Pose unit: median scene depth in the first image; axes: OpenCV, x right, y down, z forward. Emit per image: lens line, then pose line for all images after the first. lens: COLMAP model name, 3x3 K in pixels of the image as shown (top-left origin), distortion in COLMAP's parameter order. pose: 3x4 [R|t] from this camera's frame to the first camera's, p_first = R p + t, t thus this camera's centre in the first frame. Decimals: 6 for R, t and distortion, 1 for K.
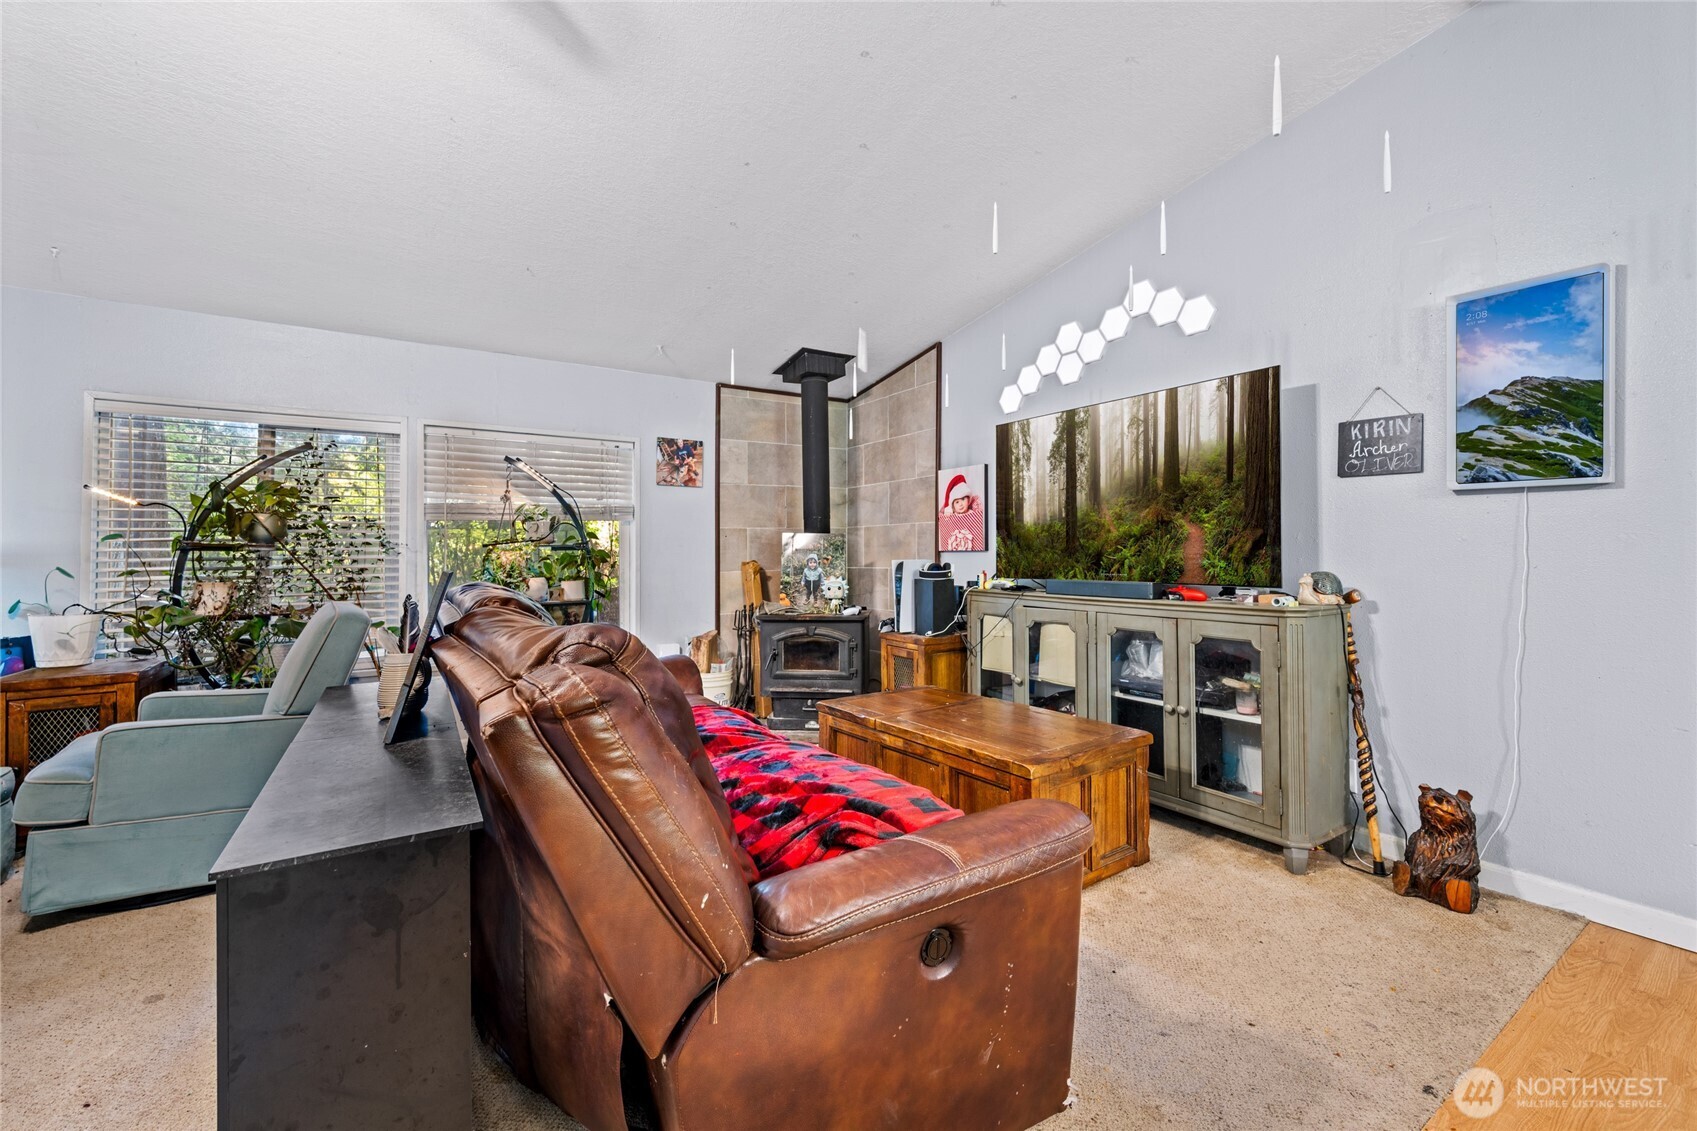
lens RADIAL K [[736.8, 0, 851.5], [0, 736.8, 539.4], [0, 0, 1]] dist [0.000981, 0.000171]
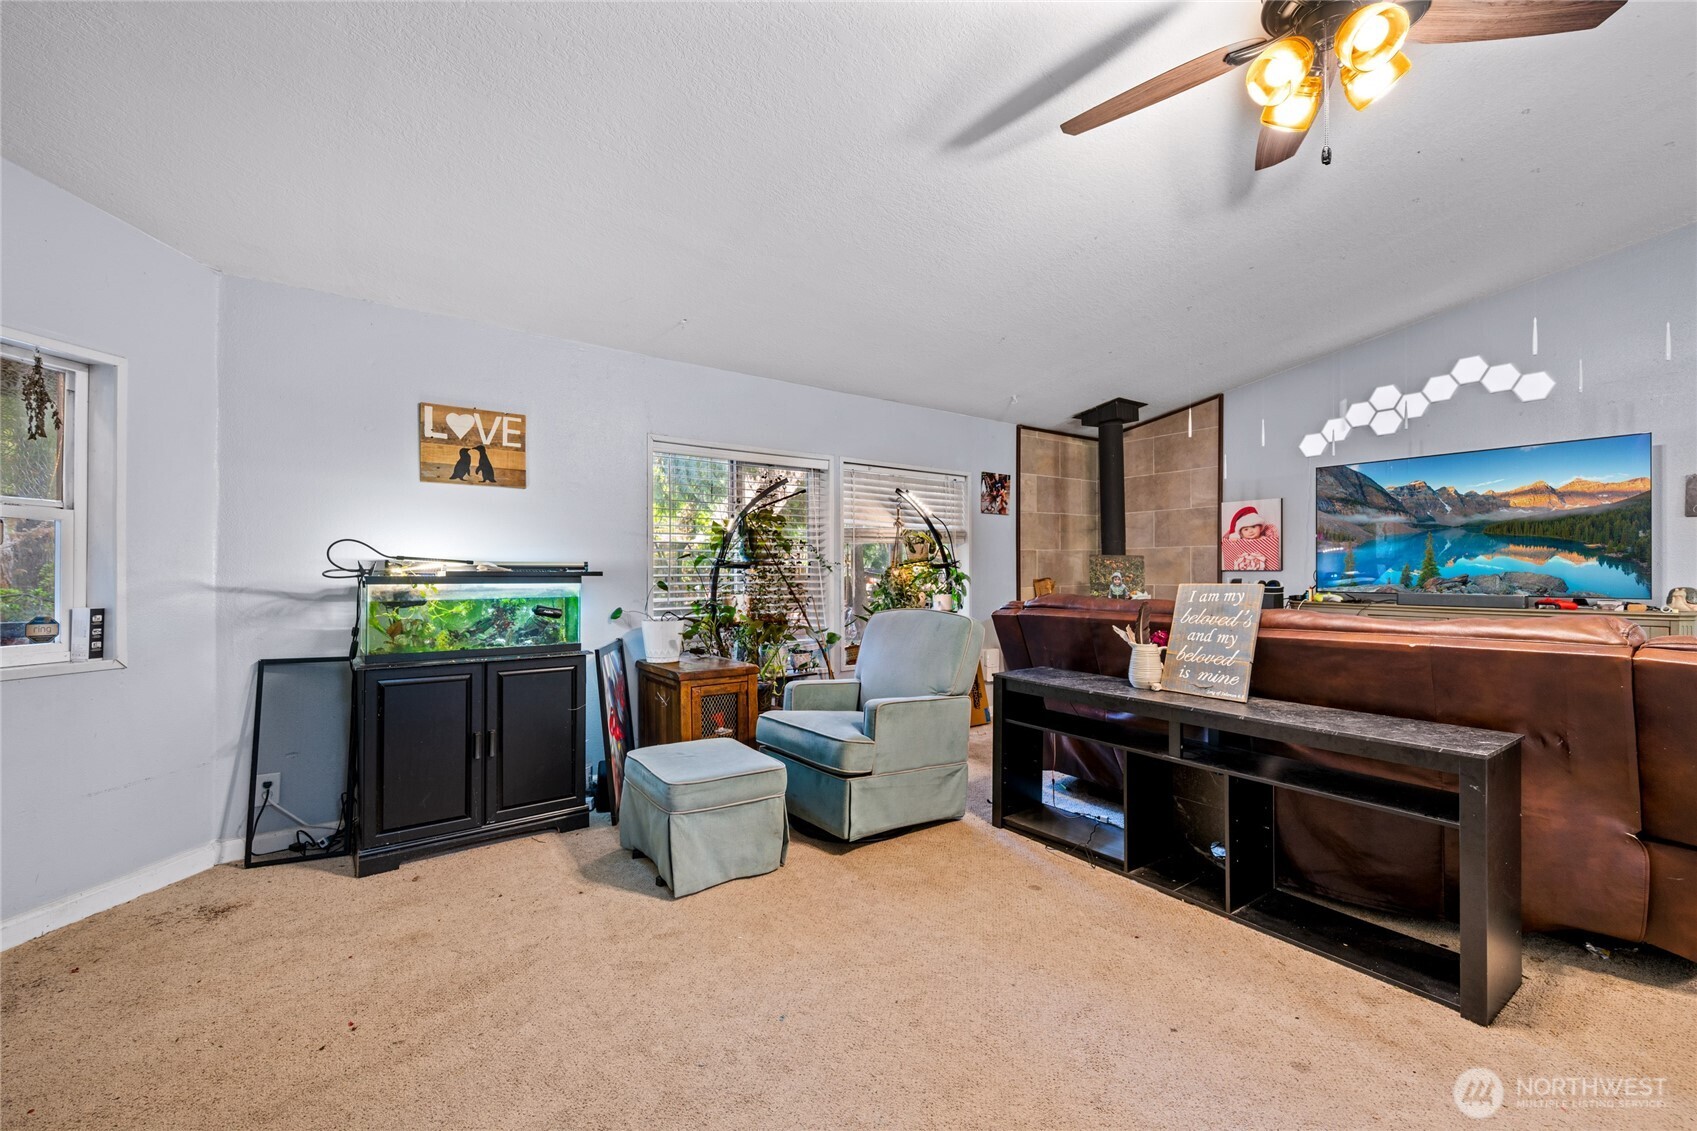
lens RADIAL K [[736.8, 0, 833.6], [0, 736.8, 562.7], [0, 0, 1]] dist [0.000981, 0.000171]
pose [[0.998820, 0.003729, 0.048419, -0.563270], [-0.004019, 0.999975, 0.005896, -0.001251], [-0.048396, -0.006083, 0.998810, -0.153965]]
